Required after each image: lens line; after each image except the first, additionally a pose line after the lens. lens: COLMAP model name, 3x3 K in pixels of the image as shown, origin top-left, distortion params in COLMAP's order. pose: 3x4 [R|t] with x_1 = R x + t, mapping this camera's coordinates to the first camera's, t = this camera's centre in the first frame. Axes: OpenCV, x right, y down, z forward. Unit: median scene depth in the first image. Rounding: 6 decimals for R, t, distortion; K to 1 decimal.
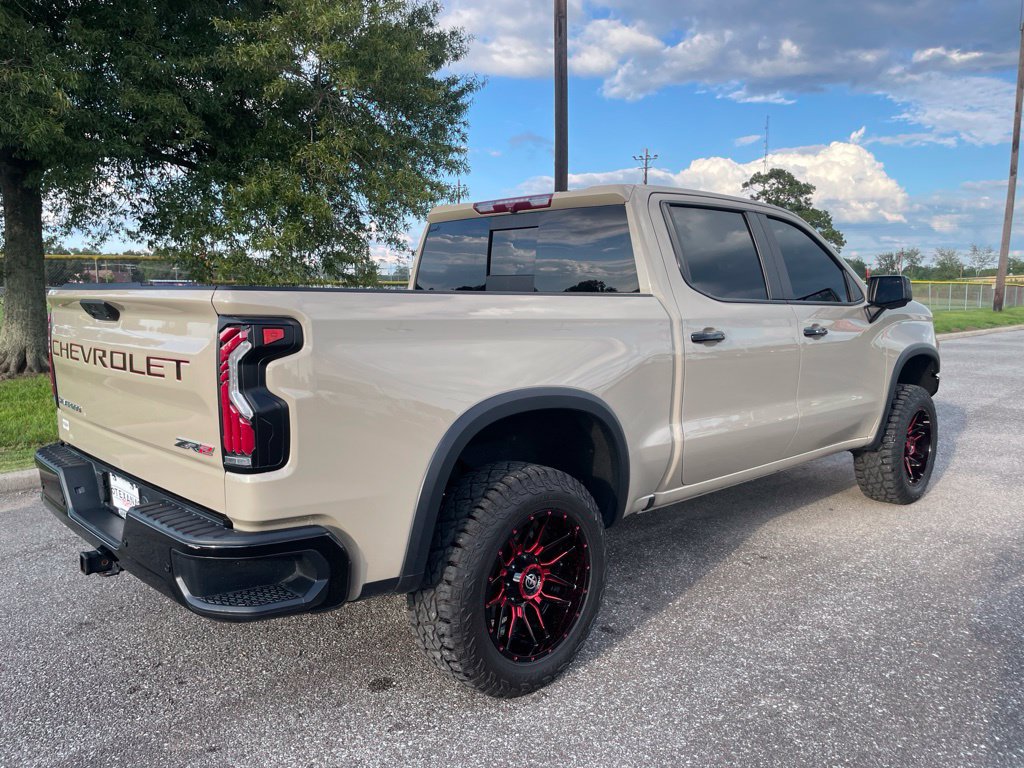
lens RADIAL K [[793.1, 0, 503.6], [0, 793.1, 403.7], [0, 0, 1]] dist [0.074398, -0.105662]
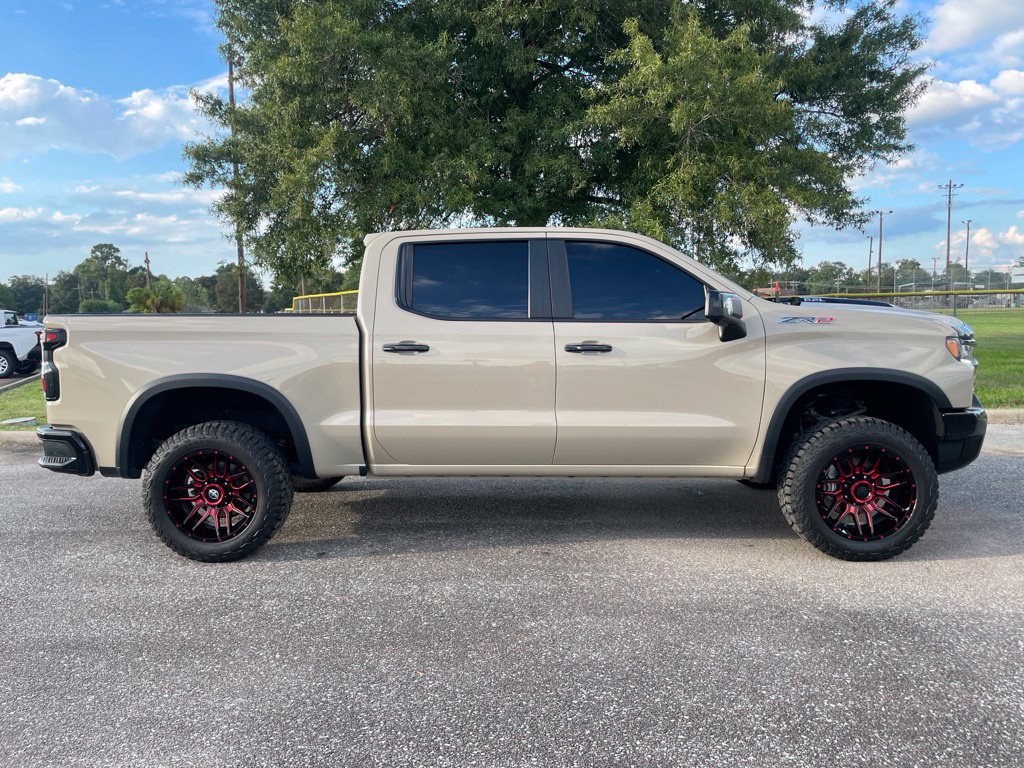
lens RADIAL K [[793.1, 0, 505.7], [0, 793.1, 394.4], [0, 0, 1]] dist [0.074398, -0.105662]
pose [[0.686457, 0.065375, -0.724226, 1.309139], [-0.086319, 0.996235, 0.008112, -0.034196], [0.722029, 0.056946, 0.689515, 0.243860]]
